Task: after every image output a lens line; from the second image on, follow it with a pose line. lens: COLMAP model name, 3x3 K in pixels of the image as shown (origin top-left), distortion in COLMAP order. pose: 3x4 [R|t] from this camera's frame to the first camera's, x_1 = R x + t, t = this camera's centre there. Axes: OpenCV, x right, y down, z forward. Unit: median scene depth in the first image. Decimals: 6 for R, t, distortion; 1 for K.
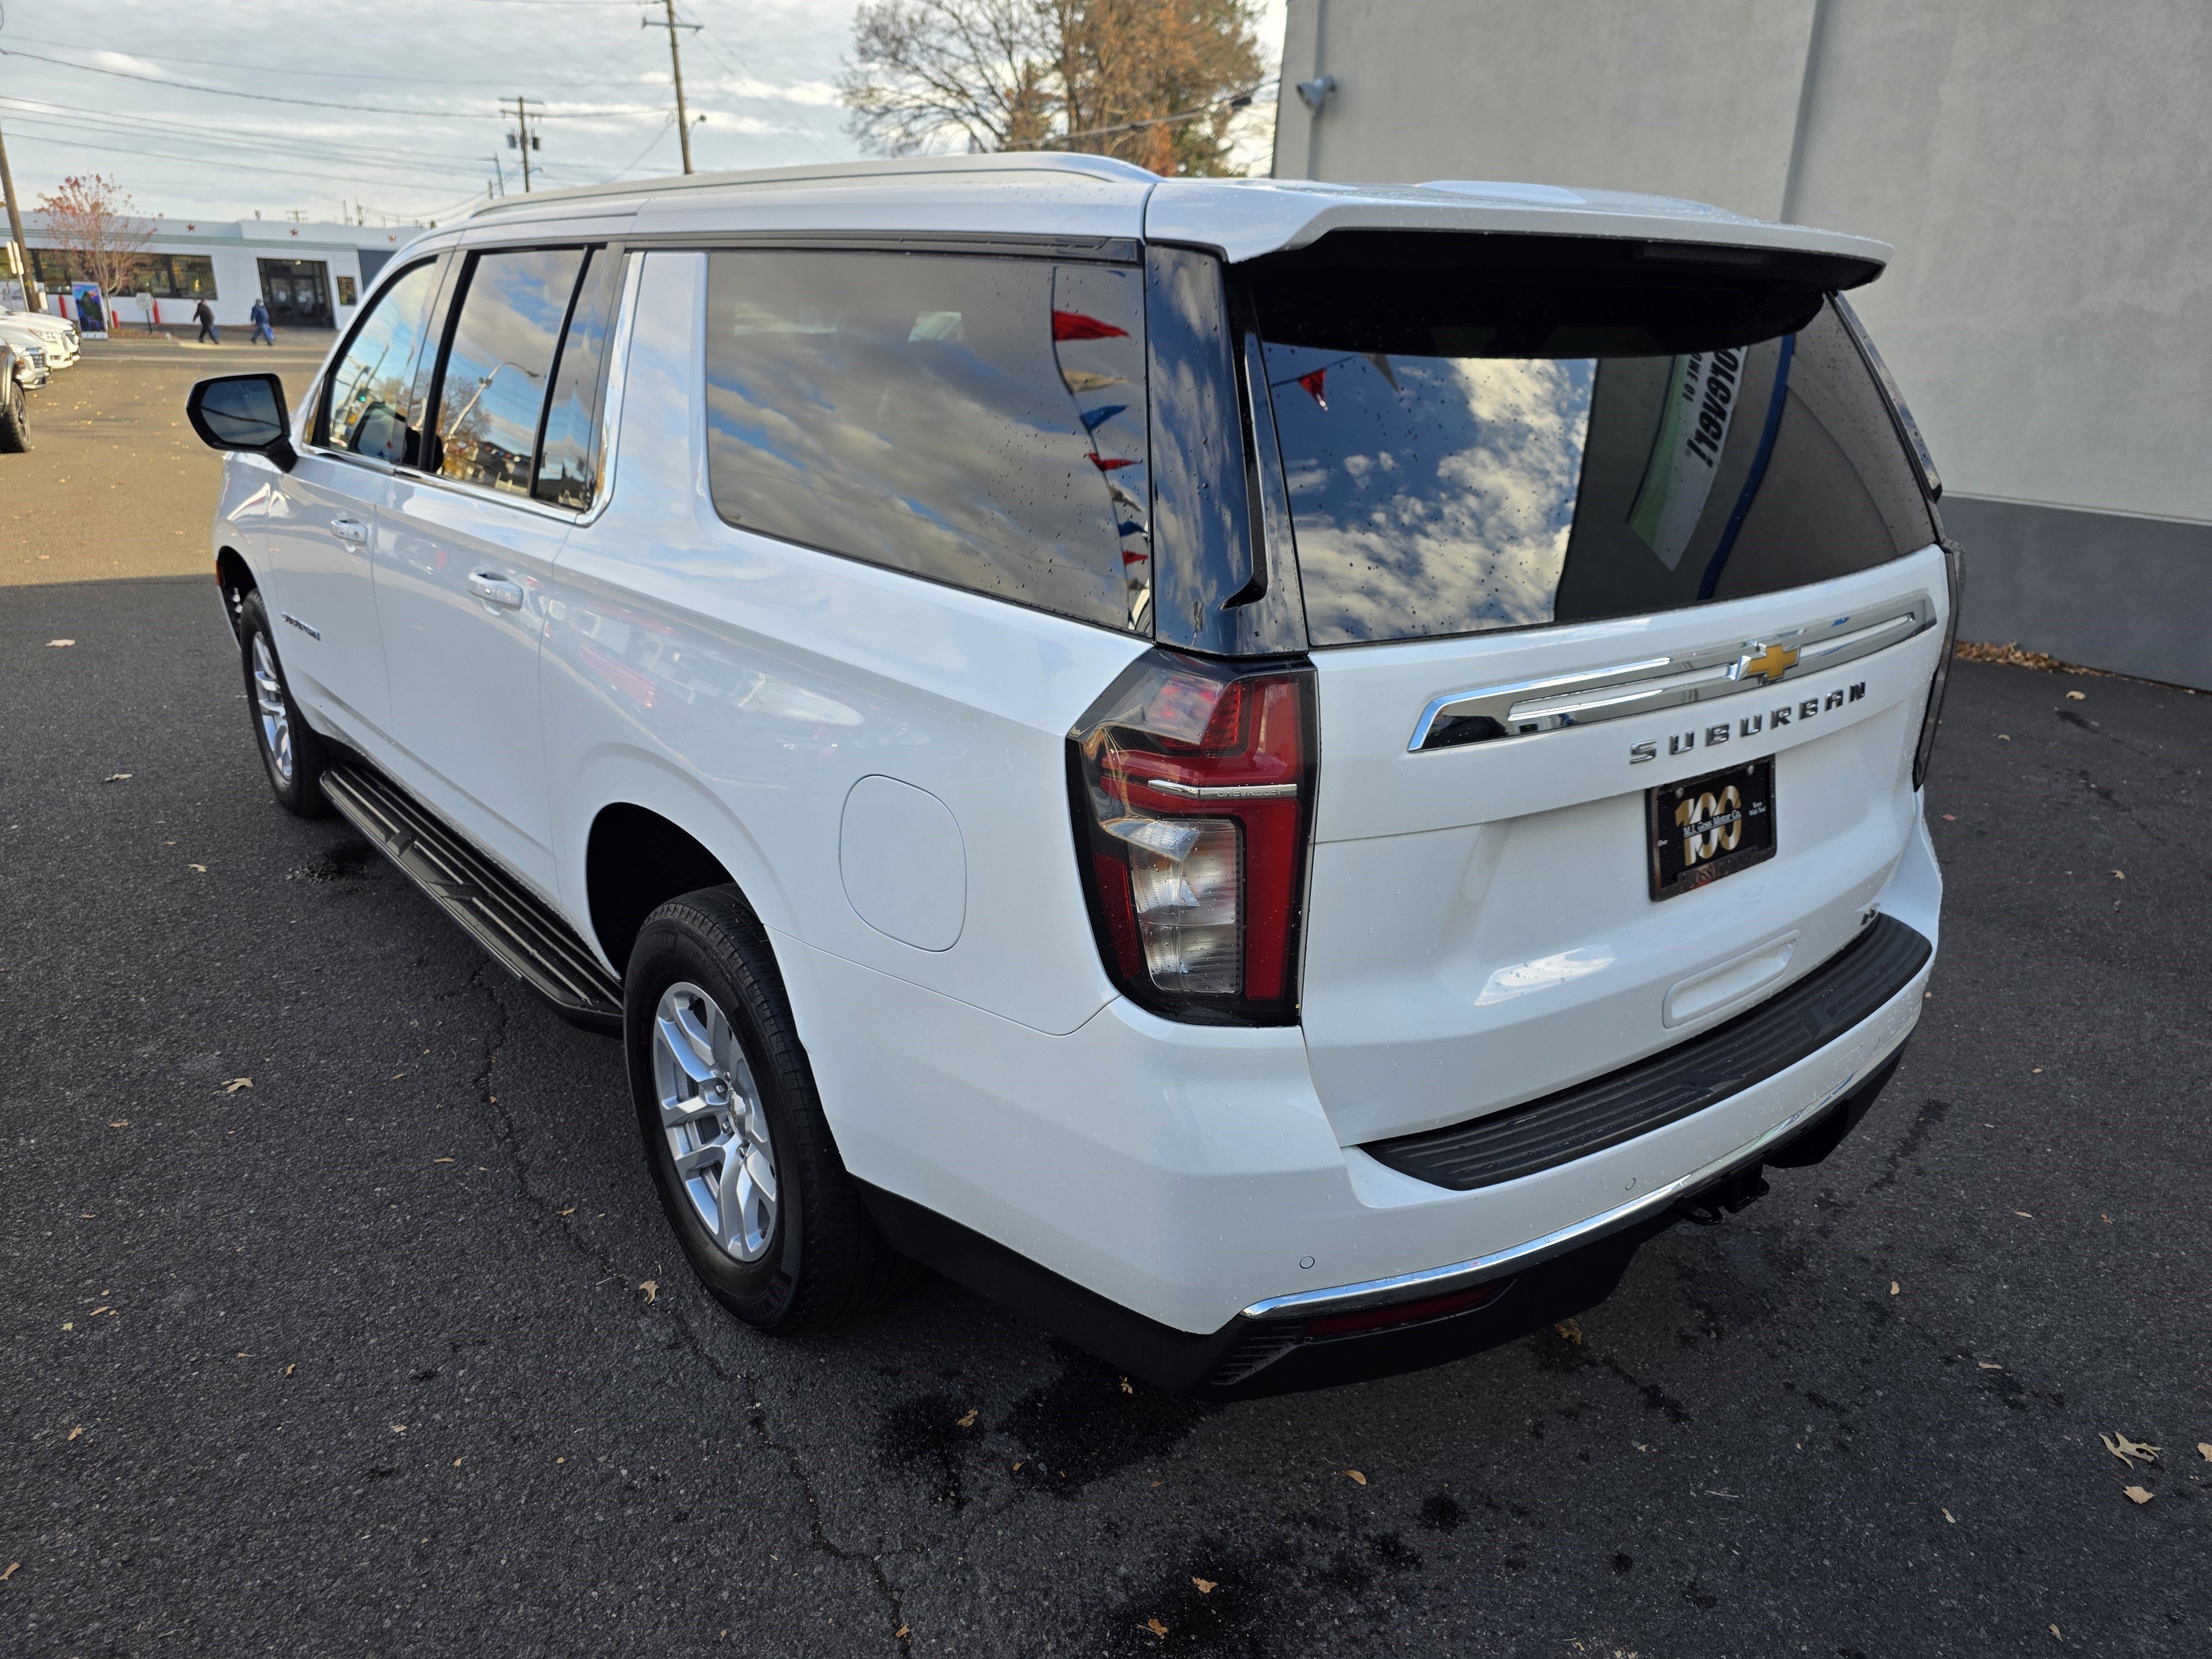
lens RADIAL K [[1586.3, 0, 1133.9], [0, 1586.3, 852.4], [0, 0, 1]] dist [0.037045, -0.031715]
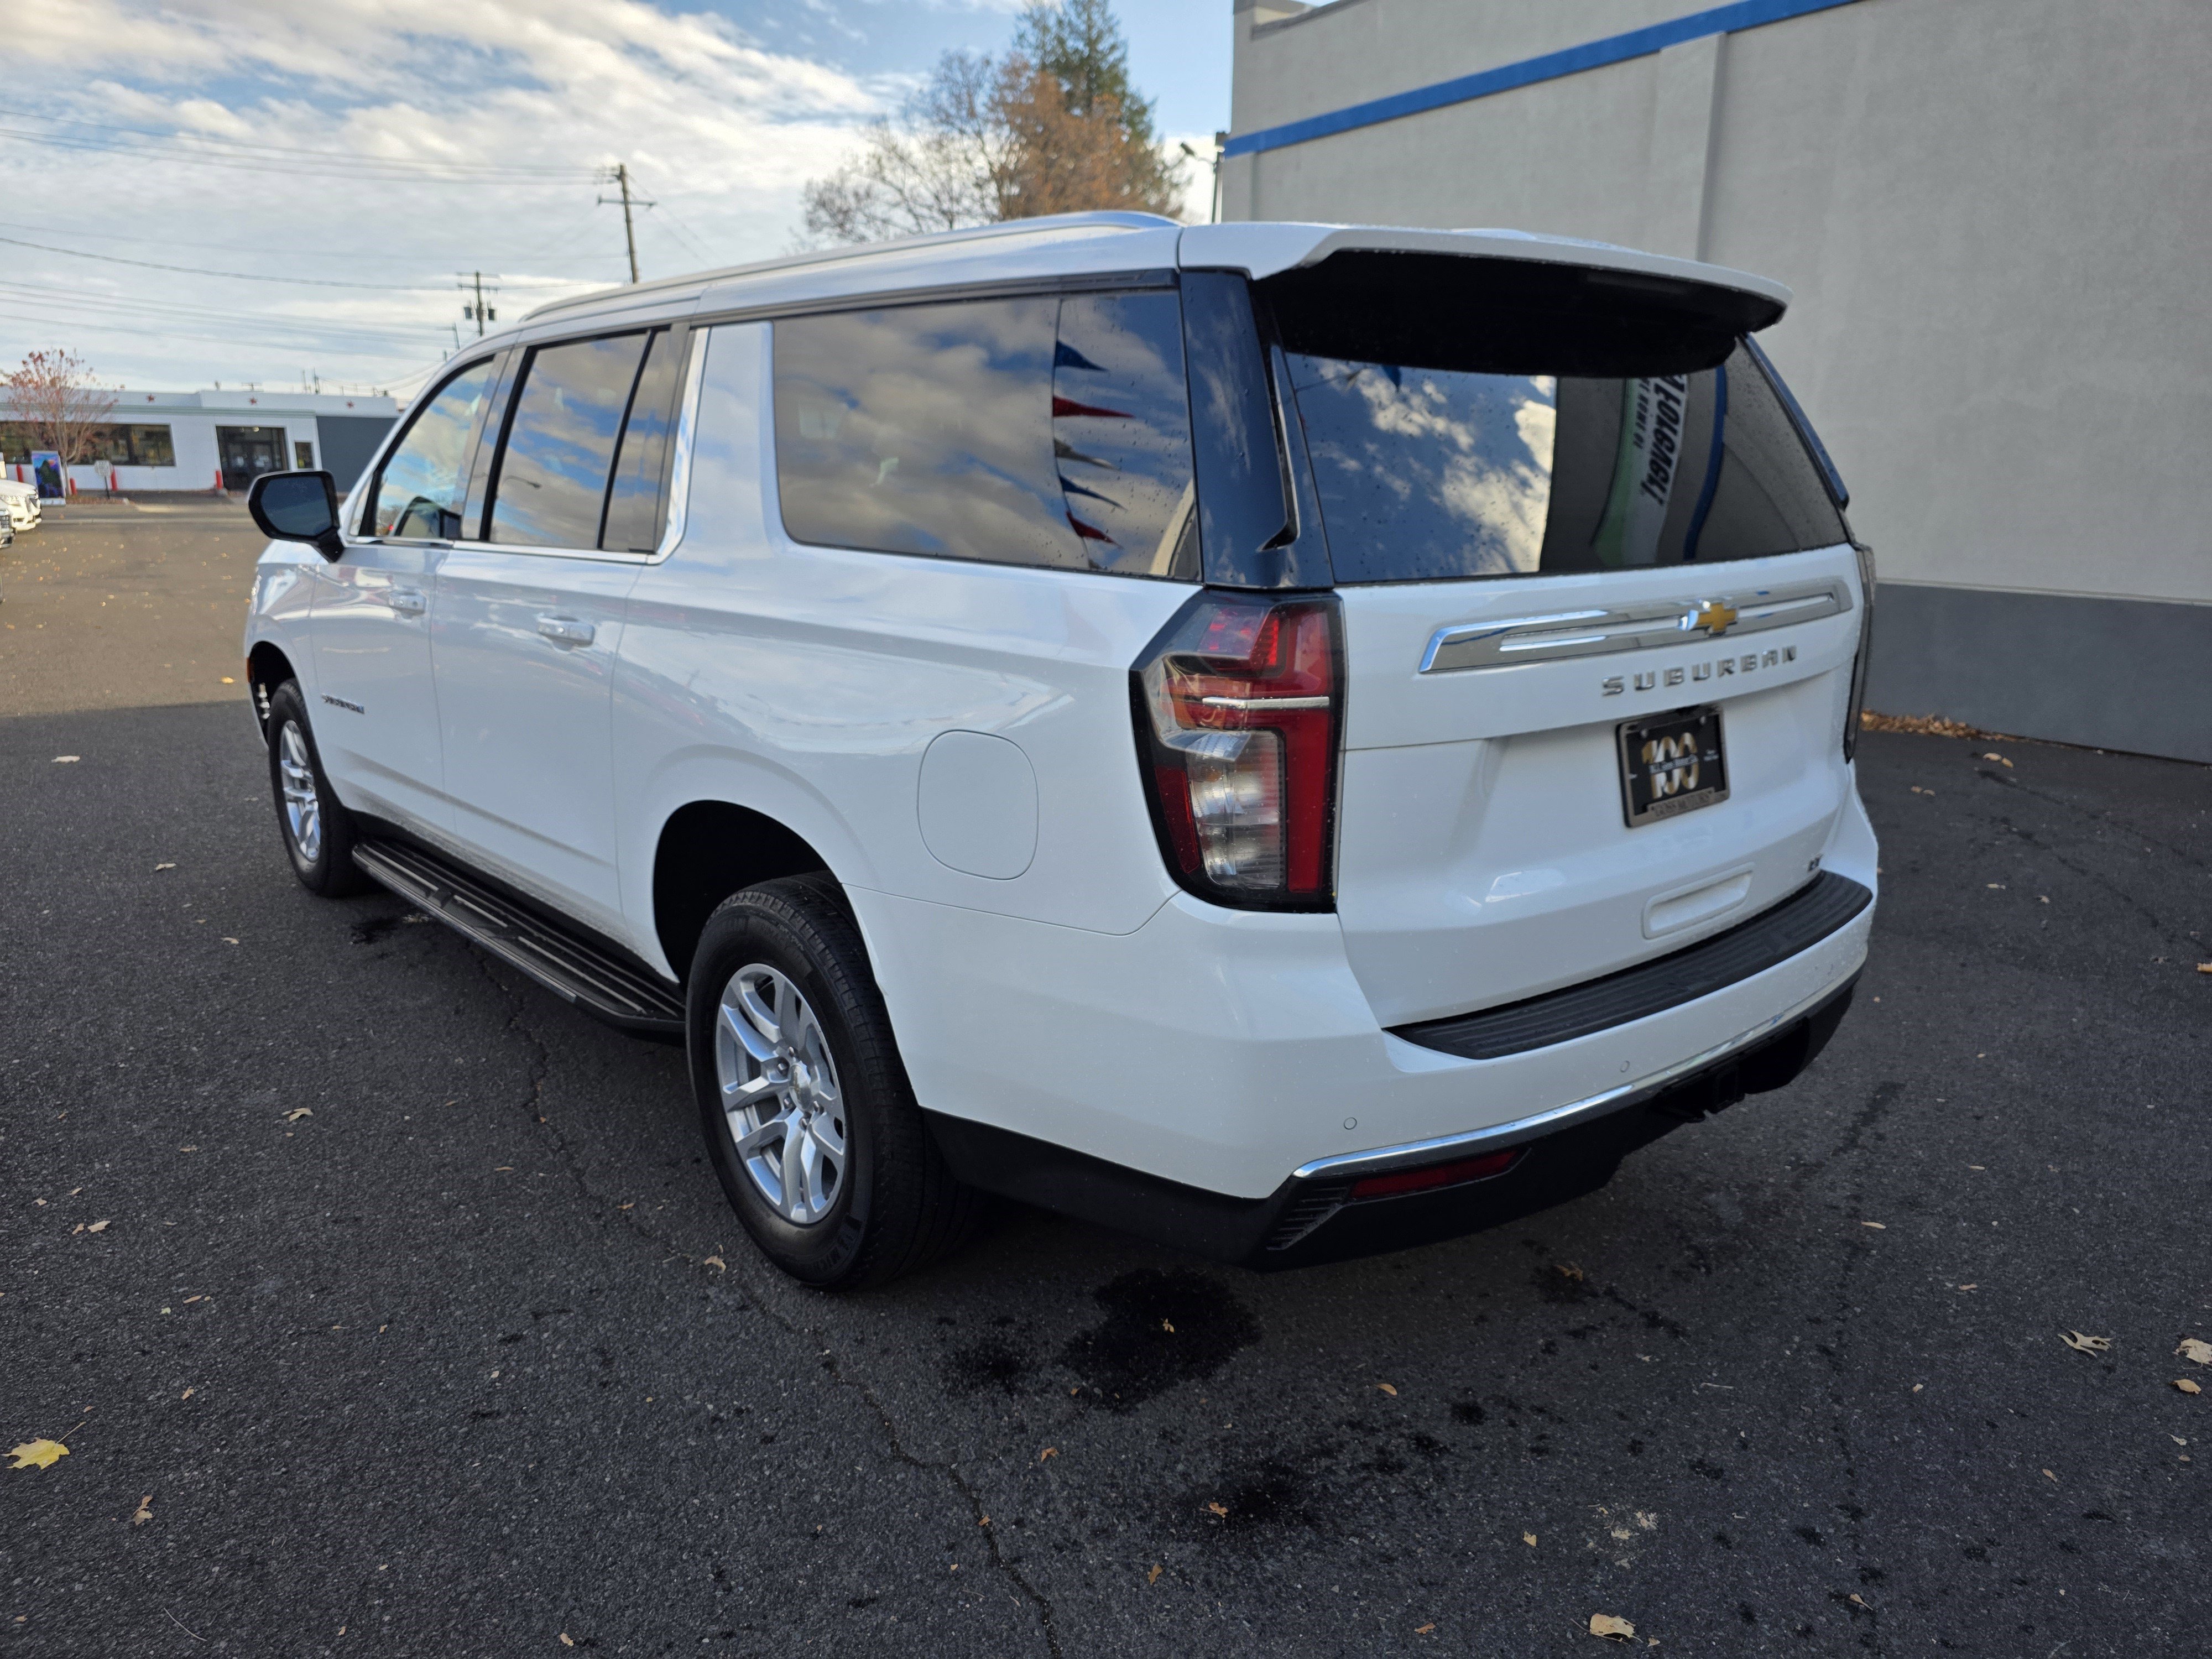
lens RADIAL K [[1600.1, 0, 1120.5], [0, 1600.1, 834.1], [0, 0, 1]] dist [0.040851, -0.036463]
pose [[0.999209, -0.027455, 0.028781, -0.057971], [0.030328, 0.994046, -0.104660, 0.115238], [-0.025736, 0.105450, 0.994092, -0.113269]]
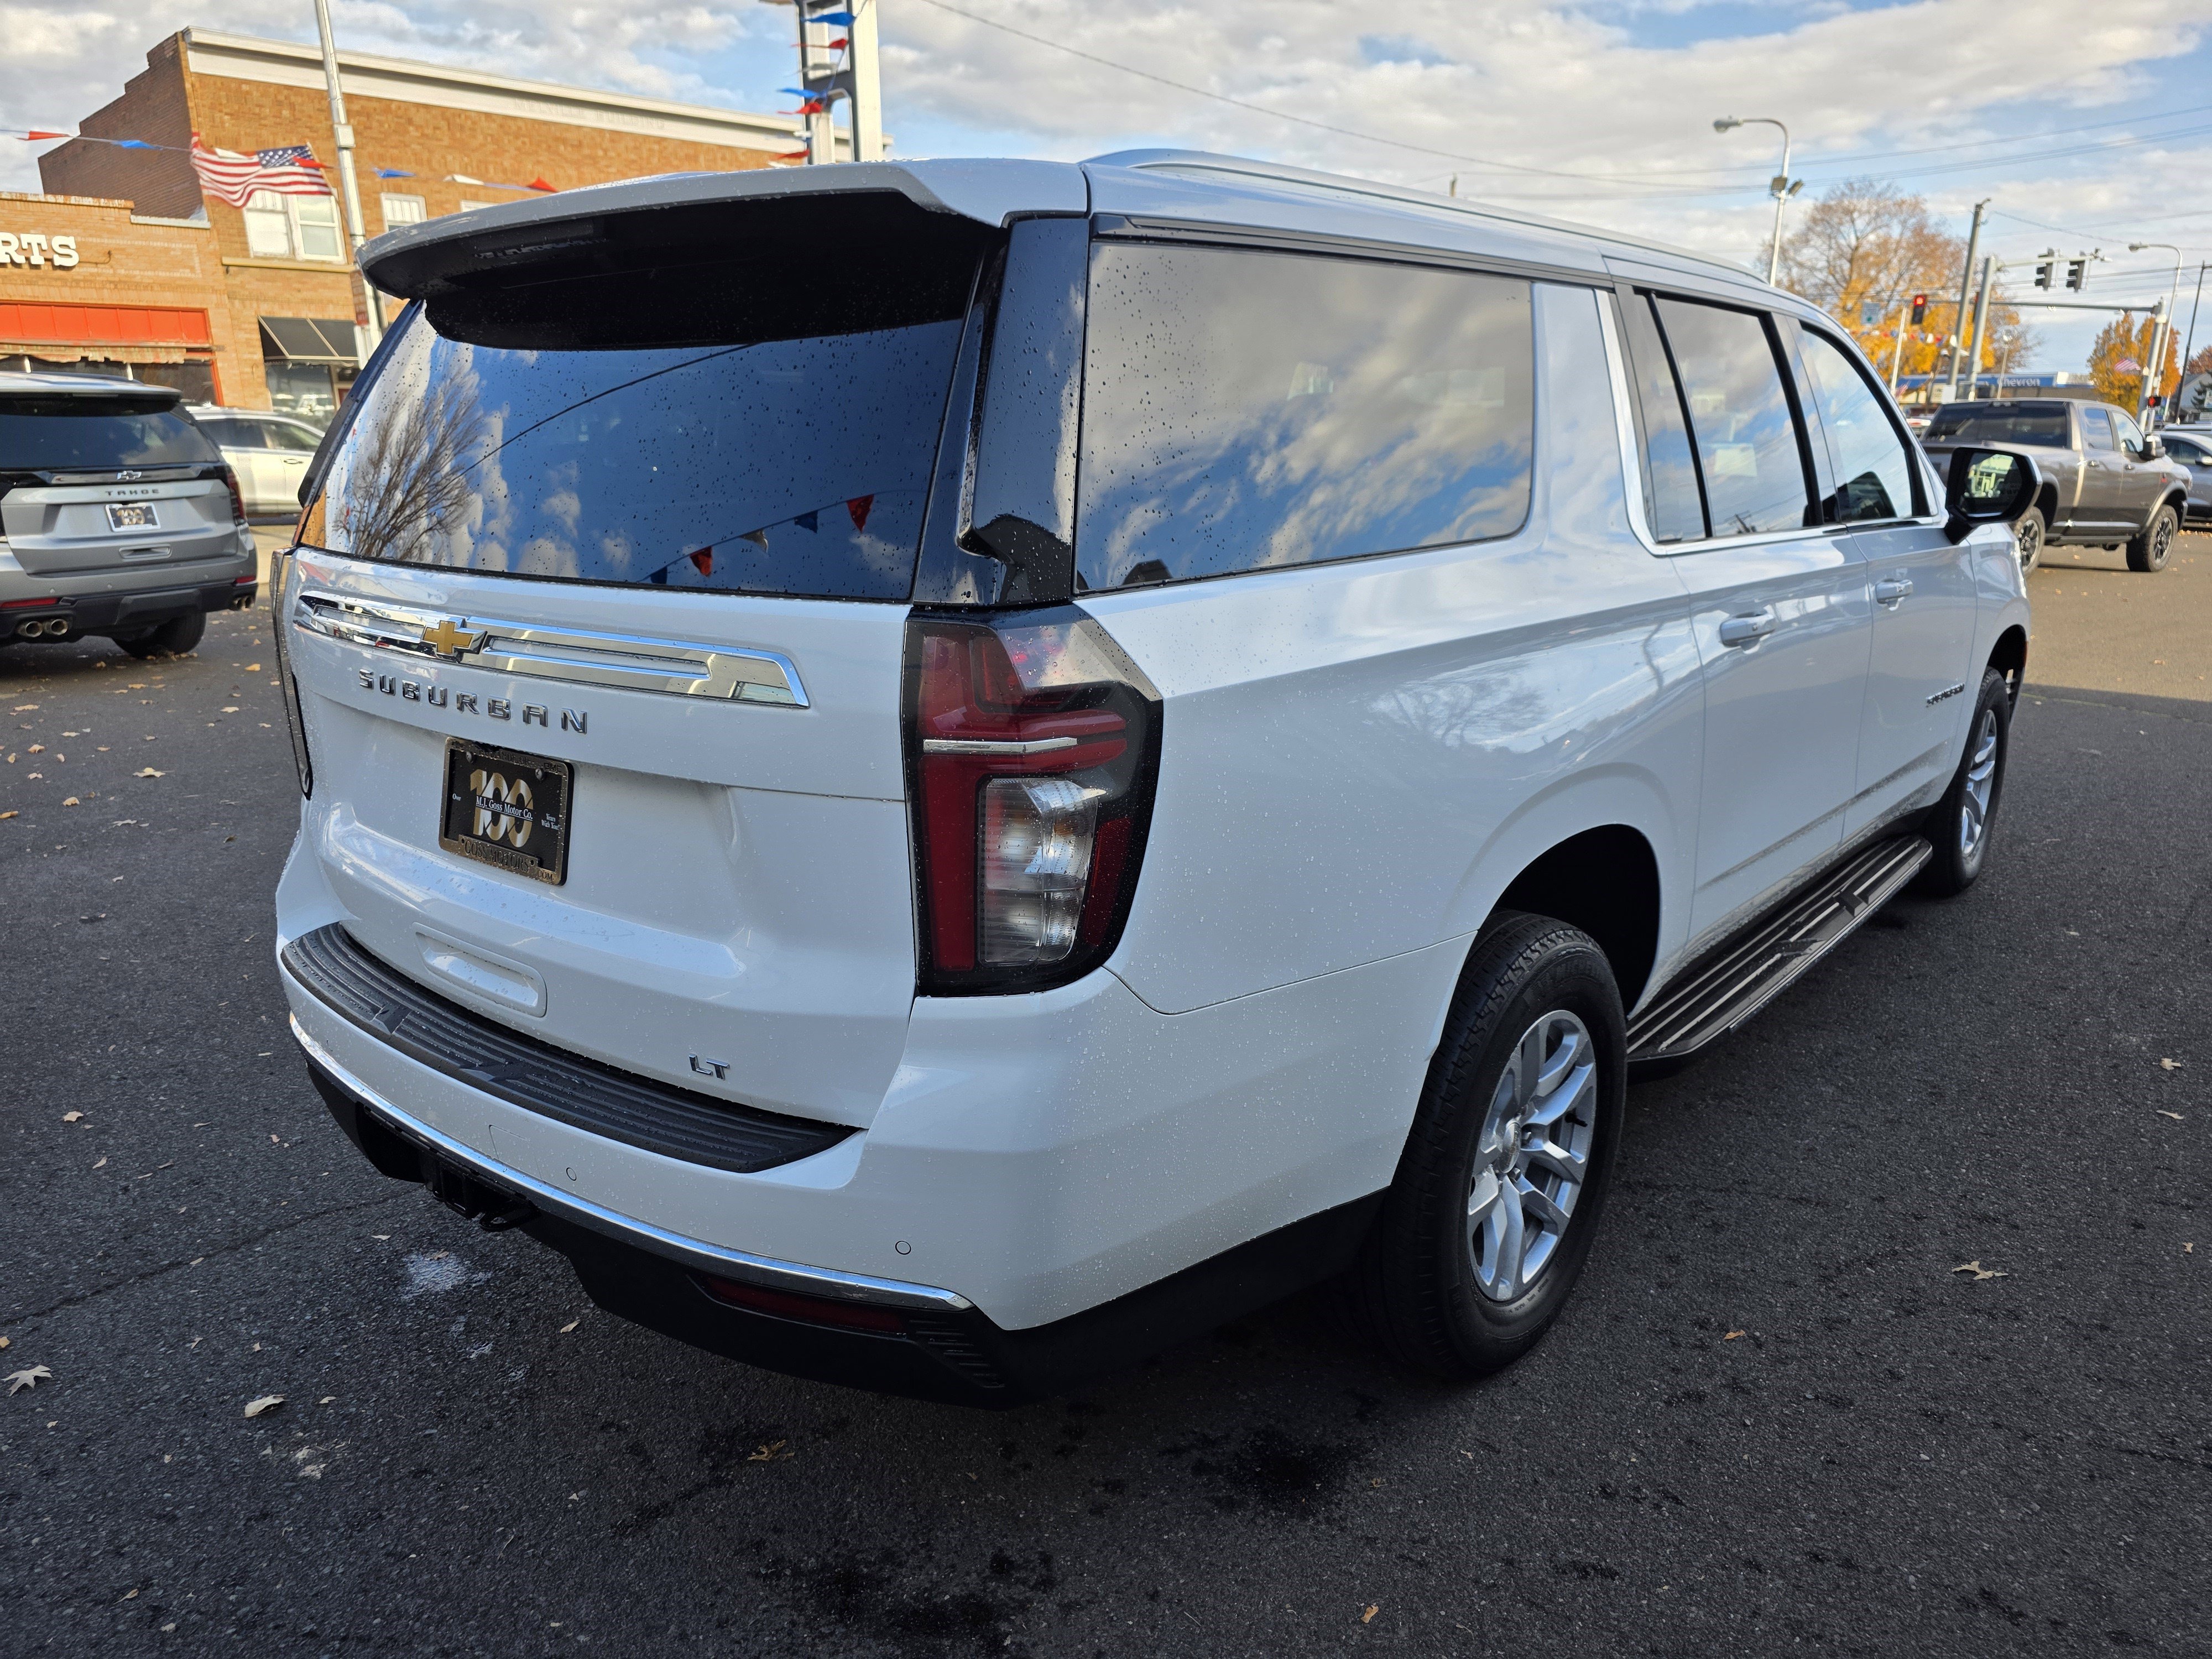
lens RADIAL K [[1588.6, 0, 1108.5], [0, 1588.6, 834.8], [0, 0, 1]] dist [0.044274, -0.036757]
pose [[0.152382, 0.229275, -0.961360, 1.112228], [-0.311305, 0.934340, 0.173488, -0.235186], [0.938013, 0.272839, 0.213751, 0.931400]]
